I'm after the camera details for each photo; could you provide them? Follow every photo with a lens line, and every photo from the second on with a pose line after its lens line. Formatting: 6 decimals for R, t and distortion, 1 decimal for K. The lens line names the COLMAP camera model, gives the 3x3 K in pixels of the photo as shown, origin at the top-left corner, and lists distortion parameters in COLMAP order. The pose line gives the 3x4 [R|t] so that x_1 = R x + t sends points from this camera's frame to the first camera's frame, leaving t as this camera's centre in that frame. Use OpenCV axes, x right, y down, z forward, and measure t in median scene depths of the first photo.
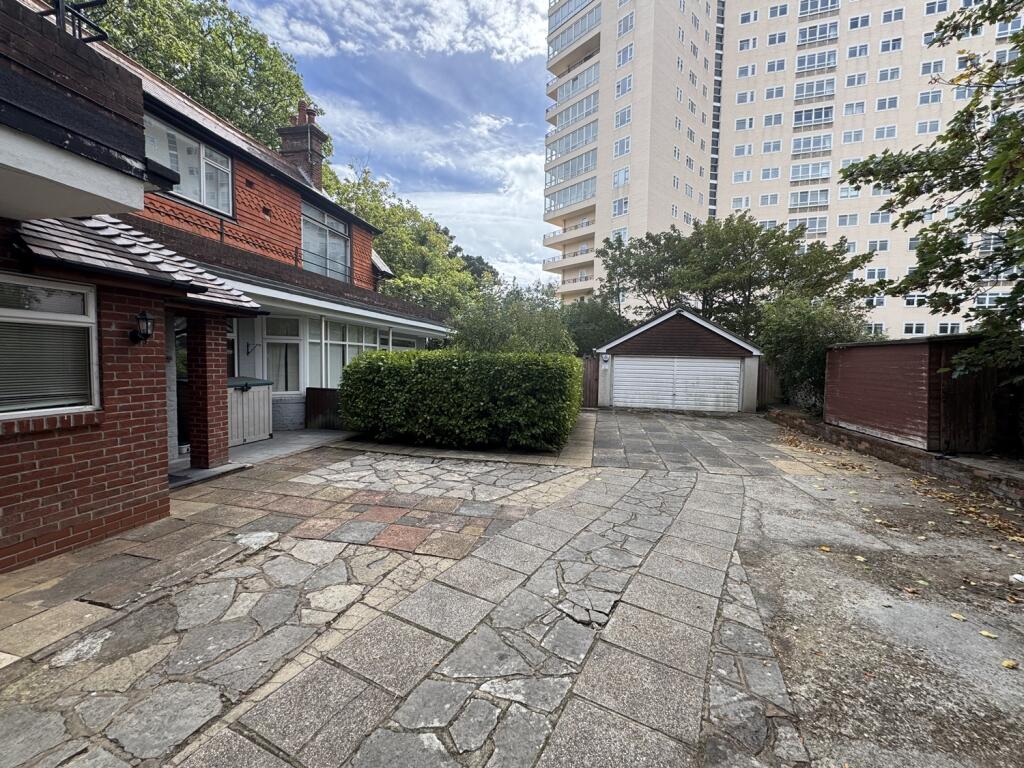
lens RADIAL K [[407.8, 0, 511.0], [0, 407.8, 382.9], [0, 0, 1]] dist [-0.001781, 0.000302]
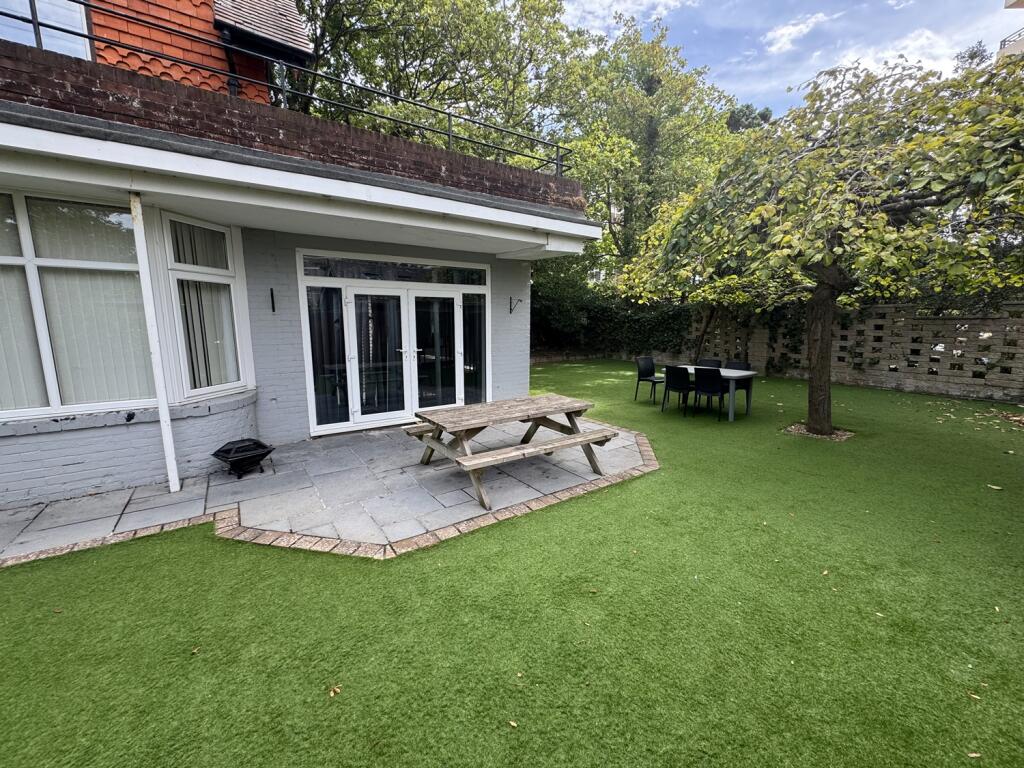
lens RADIAL K [[407.8, 0, 511.0], [0, 407.8, 382.9], [0, 0, 1]] dist [-0.001781, 0.000302]
pose [[0.729358, 0.089729, -0.678222, 0.234871], [-0.024763, 0.994174, 0.104899, -0.127875], [0.683683, -0.059714, 0.727332, 2.712745]]
